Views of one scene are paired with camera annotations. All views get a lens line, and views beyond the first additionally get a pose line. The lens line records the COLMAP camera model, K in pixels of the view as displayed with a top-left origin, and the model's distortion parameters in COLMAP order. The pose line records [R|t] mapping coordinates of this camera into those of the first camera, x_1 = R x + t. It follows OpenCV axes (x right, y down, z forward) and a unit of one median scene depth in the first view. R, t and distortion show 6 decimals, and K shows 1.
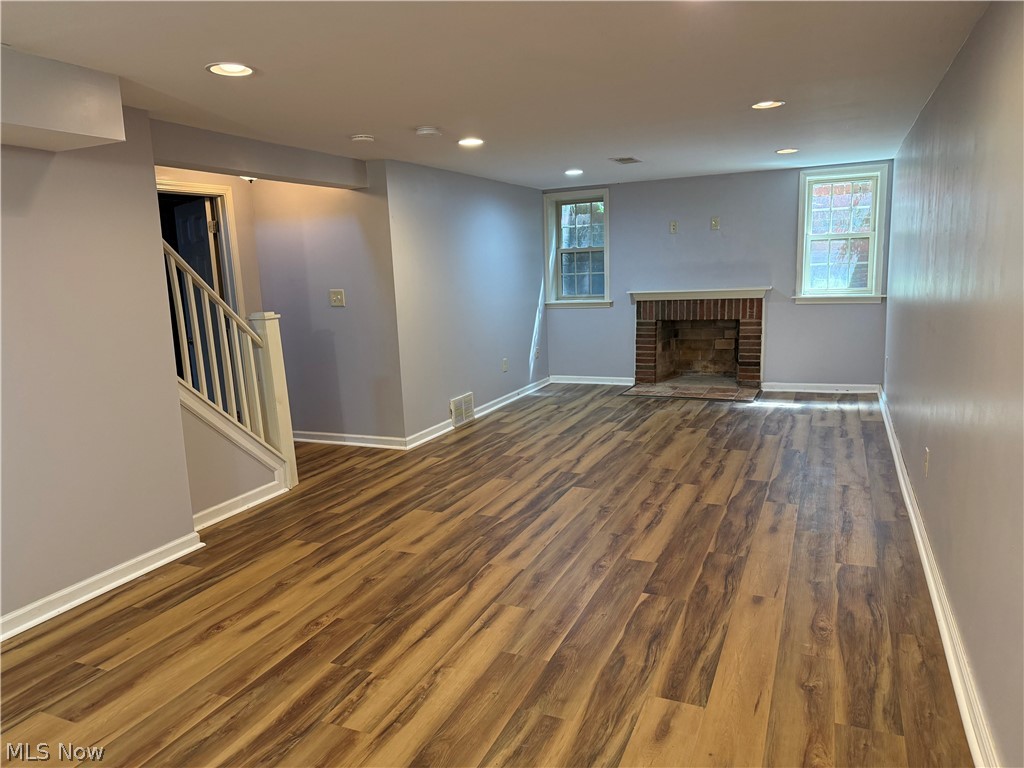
lens RADIAL K [[711.3, 0, 510.9], [0, 711.3, 386.1], [0, 0, 1]] dist [-0.003394, -0.016476]
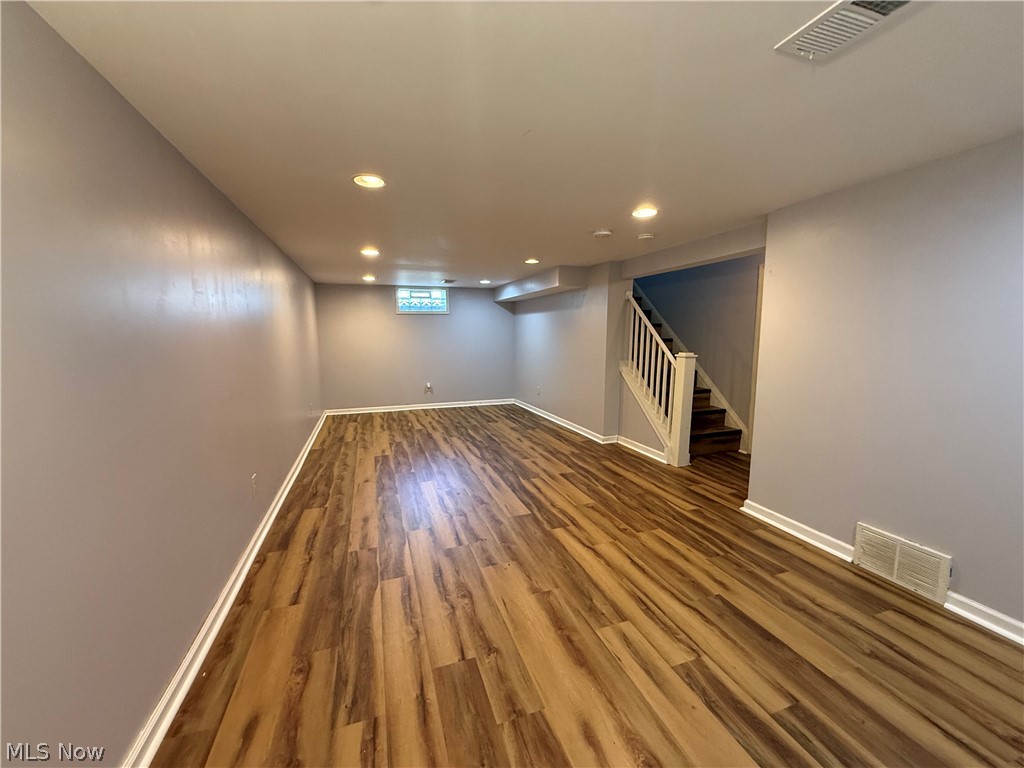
lens RADIAL K [[411.0, 0, 510.9], [0, 411.0, 387.4], [0, 0, 1]] dist [-0.004474, -0.000321]
pose [[-0.731457, 0.144094, -0.666489, 0.577850], [-0.073075, 0.955225, 0.286716, -0.276936], [0.677961, 0.258424, -0.688176, 1.468924]]
